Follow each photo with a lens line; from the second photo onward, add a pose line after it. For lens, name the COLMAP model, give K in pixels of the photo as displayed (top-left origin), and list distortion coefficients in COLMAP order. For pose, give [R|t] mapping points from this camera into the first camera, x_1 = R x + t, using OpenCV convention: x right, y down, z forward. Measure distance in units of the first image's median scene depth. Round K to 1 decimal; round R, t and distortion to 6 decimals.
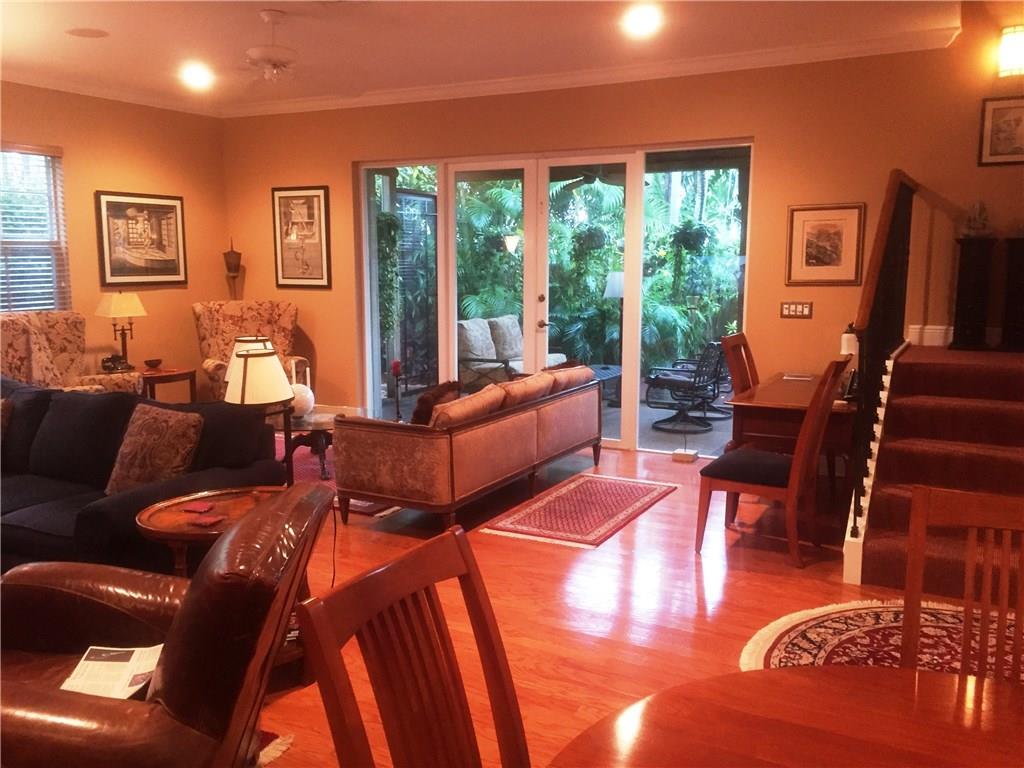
lens RADIAL K [[872.4, 0, 503.2], [0, 872.4, 389.2], [0, 0, 1]] dist [0.077229, -0.101334]
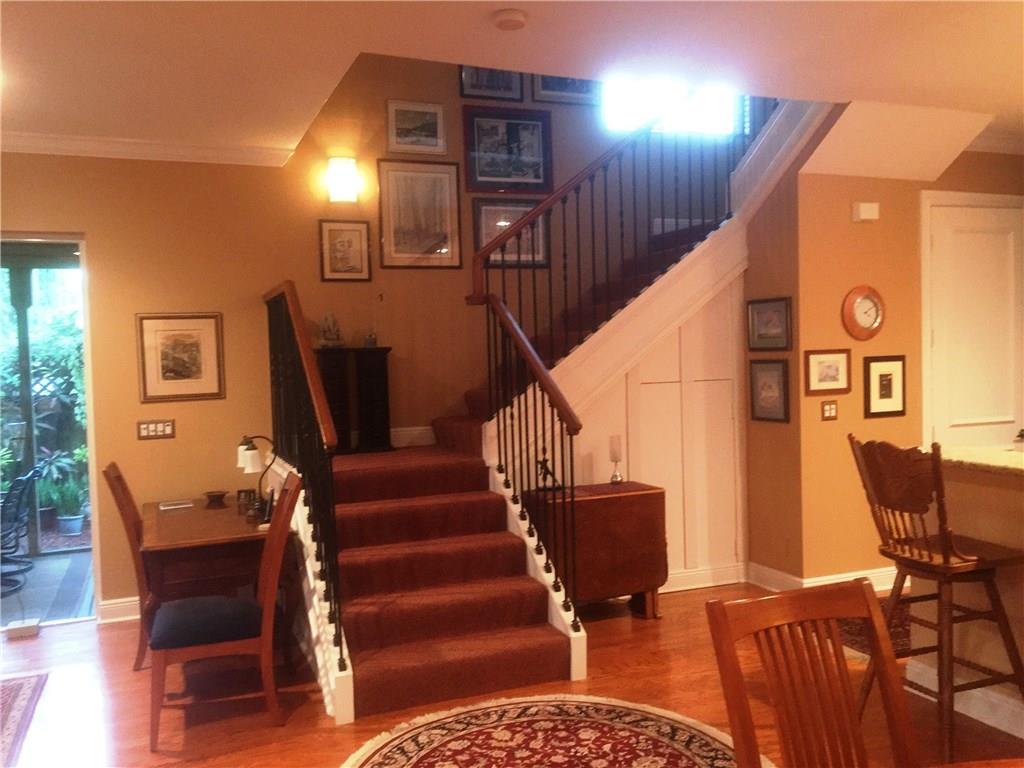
lens RADIAL K [[872.4, 0, 507.5], [0, 872.4, 385.6], [0, 0, 1]] dist [0.077229, -0.101334]
pose [[0.633340, -0.043013, 0.772677, -0.140688], [0.141970, 0.987967, -0.061370, -0.033228], [-0.760740, 0.148565, 0.631825, 0.188847]]
